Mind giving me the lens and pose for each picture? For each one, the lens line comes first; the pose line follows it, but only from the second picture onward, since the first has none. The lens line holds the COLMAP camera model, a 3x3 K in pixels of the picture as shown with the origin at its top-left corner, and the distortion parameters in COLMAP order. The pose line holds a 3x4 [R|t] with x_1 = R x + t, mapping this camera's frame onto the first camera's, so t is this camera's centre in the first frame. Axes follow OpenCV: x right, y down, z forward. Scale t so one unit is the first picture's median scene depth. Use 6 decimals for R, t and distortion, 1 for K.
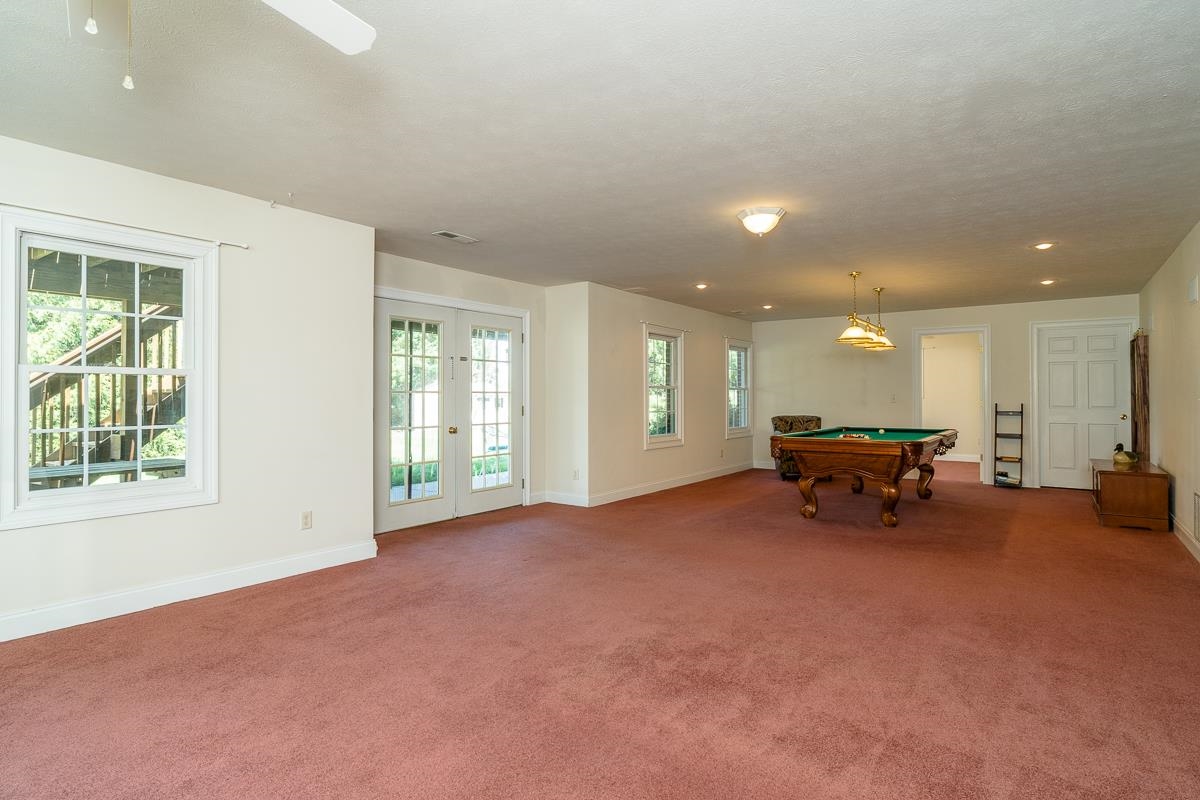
lens RADIAL K [[635.1, 0, 605.9], [0, 635.1, 399.6], [0, 0, 1]] dist [-0.003001, -0.000598]
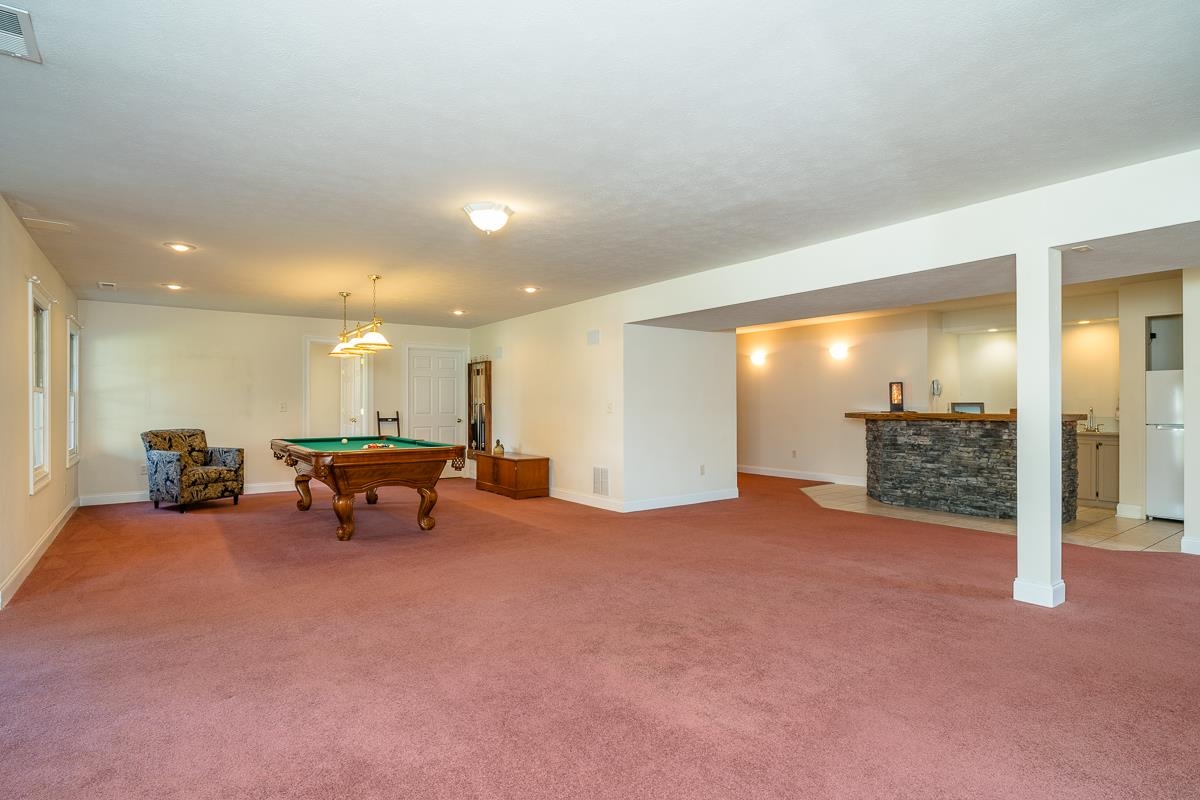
lens RADIAL K [[635.1, 0, 605.8], [0, 635.1, 397.8], [0, 0, 1]] dist [-0.003001, -0.000598]
pose [[0.319765, 0.010917, 0.947434, -0.307085], [0.005704, 0.999893, -0.013446, -0.000250], [-0.947480, 0.009704, 0.319668, 0.276677]]
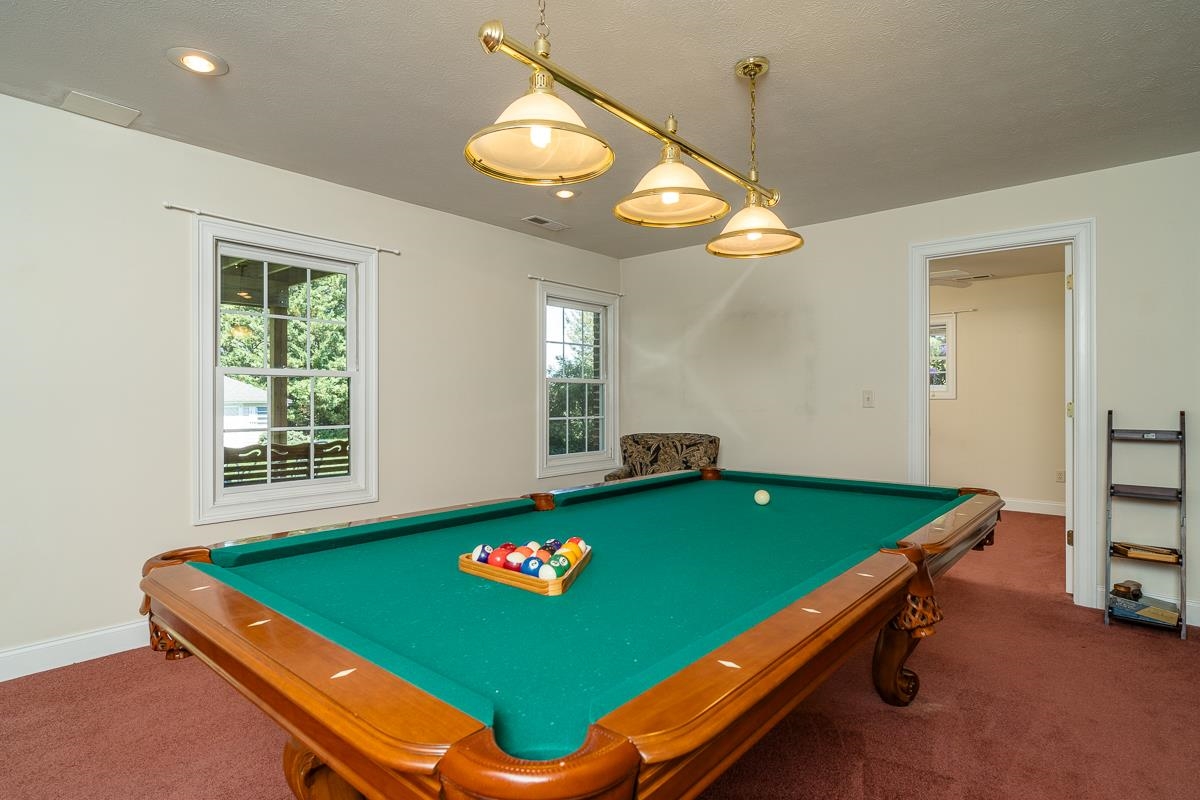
lens RADIAL K [[635.1, 0, 604.8], [0, 635.1, 398.2], [0, 0, 1]] dist [-0.003001, -0.000598]
pose [[0.994044, -0.002069, -0.108956, 0.343490], [0.002618, 0.999985, 0.004891, -0.005304], [0.108945, -0.005147, 0.994035, 0.570672]]
